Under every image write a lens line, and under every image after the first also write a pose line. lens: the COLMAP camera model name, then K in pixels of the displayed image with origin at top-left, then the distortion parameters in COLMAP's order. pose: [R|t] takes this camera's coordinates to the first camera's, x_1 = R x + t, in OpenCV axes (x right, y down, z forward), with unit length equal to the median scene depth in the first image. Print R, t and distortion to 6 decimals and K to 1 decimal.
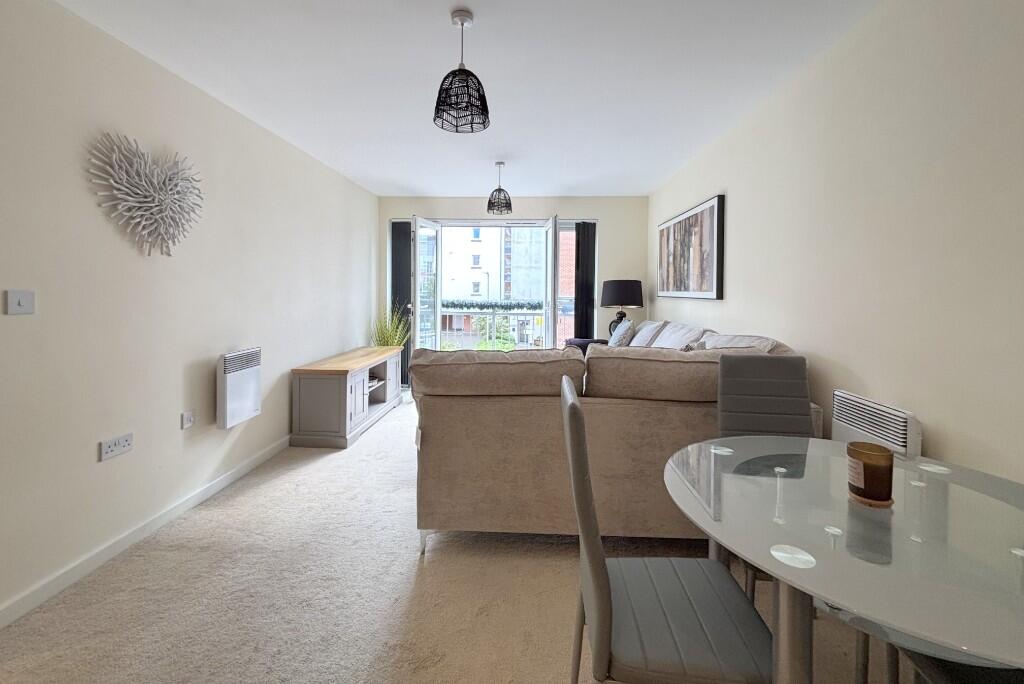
lens RADIAL K [[433.1, 0, 511.8], [0, 433.1, 296.7], [0, 0, 1]] dist [0.081419, 0.000039]
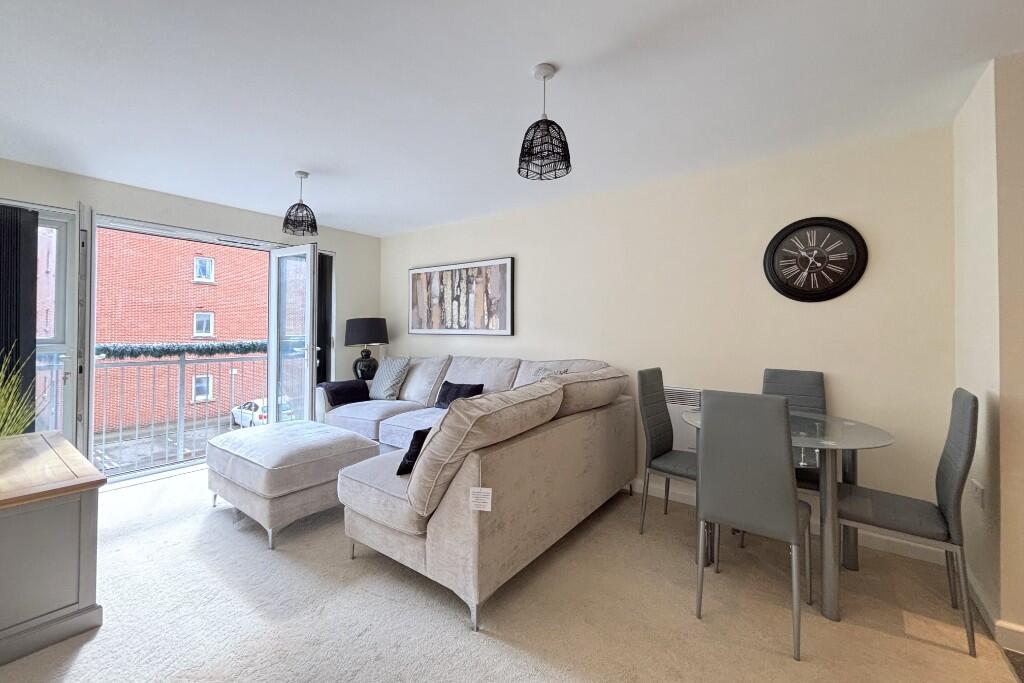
lens RADIAL K [[416.6, 0, 507.7], [0, 416.6, 319.1], [0, 0, 1]] dist [-0.000623, 0.000182]
pose [[0.551605, 0.014618, 0.833977, -0.407228], [0.013437, 0.999561, -0.026408, -0.007060], [-0.833997, 0.025773, 0.551166, 0.227757]]
